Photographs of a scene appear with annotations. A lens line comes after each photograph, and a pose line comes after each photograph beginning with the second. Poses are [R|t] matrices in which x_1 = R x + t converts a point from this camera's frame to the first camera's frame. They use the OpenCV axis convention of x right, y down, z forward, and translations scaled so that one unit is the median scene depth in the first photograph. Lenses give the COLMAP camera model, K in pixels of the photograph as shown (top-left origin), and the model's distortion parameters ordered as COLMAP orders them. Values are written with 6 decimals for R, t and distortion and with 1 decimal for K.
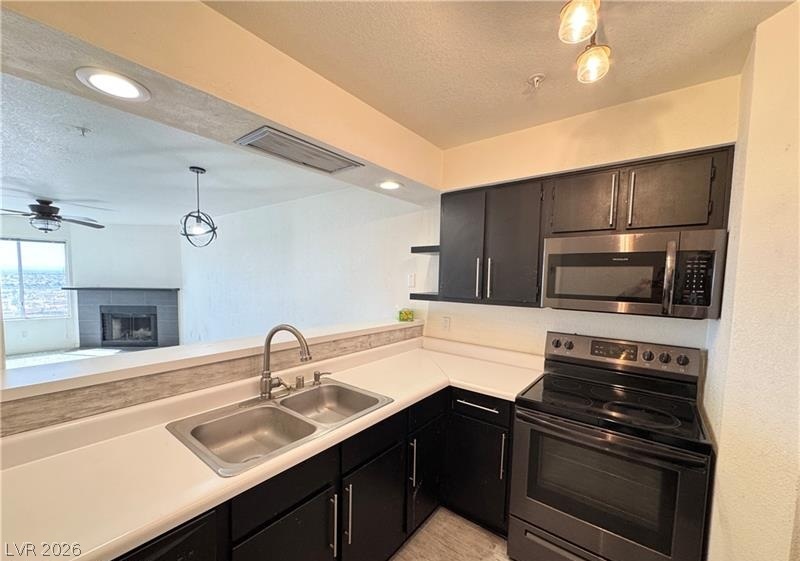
lens RADIAL K [[319.9, 0, 401.4], [0, 319.9, 297.4], [0, 0, 1]] dist [-0.002887, -0.000366]
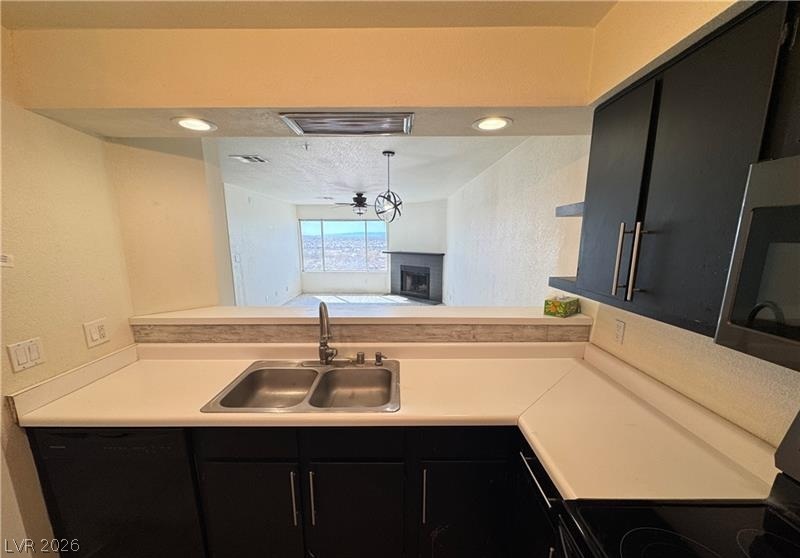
lens RADIAL K [[319.9, 0, 398.5], [0, 319.9, 297.3], [0, 0, 1]] dist [-0.002887, -0.000366]
pose [[0.617834, 0.127941, -0.775830, 0.449599], [-0.039002, 0.990446, 0.132274, -0.058850], [0.785341, -0.051464, 0.616921, 0.399743]]
